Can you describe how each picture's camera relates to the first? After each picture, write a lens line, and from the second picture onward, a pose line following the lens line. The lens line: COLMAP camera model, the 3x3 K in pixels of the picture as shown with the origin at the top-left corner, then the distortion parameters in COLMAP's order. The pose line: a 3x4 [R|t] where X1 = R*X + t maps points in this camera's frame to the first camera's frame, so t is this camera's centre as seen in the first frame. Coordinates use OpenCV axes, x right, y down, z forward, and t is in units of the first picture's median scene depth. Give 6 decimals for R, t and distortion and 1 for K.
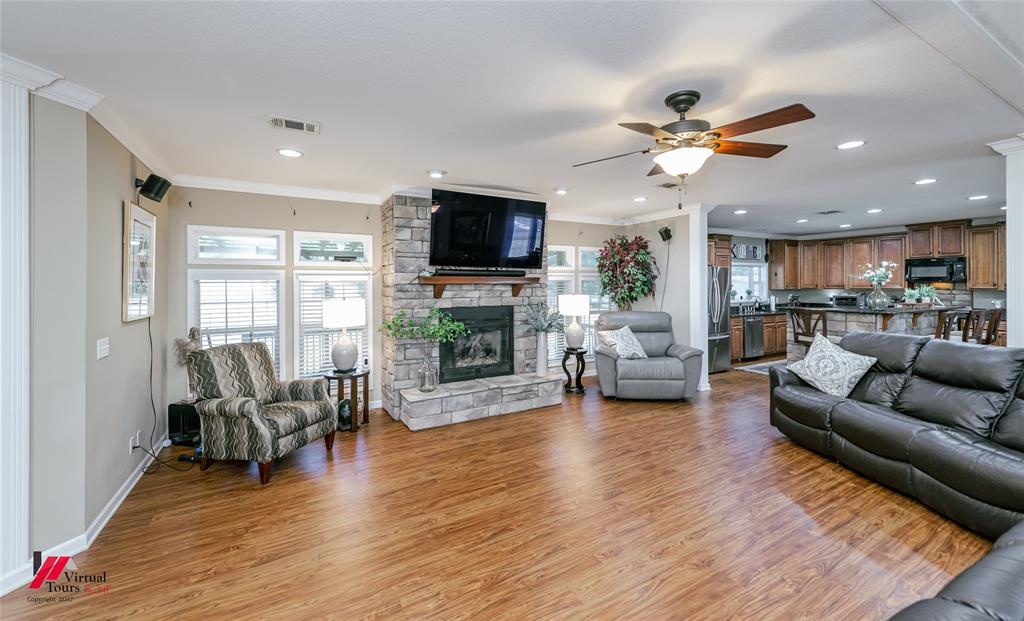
lens RADIAL K [[405.8, 0, 502.6], [0, 405.8, 284.2], [0, 0, 1]] dist [0.002913, 0.000202]
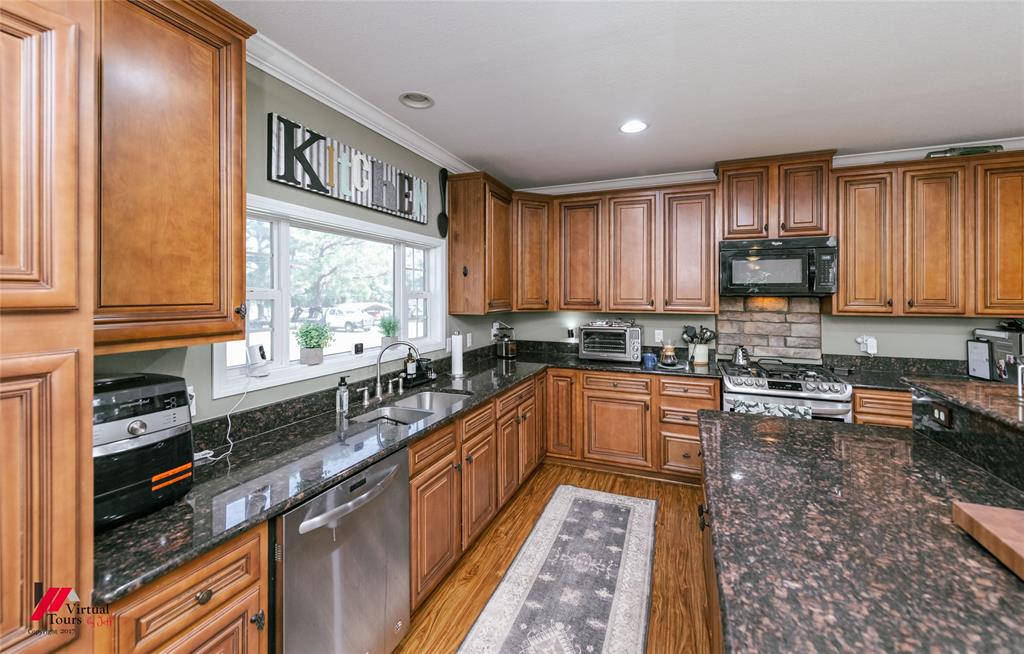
lens RADIAL K [[411.6, 0, 512.4], [0, 411.6, 296.4], [0, 0, 1]] dist [0.000030, 0.000004]
pose [[0.776973, 0.003820, 0.629522, 0.484899], [-0.004667, 0.999989, -0.000308, -0.003235], [-0.629516, -0.002698, 0.776983, 0.704320]]
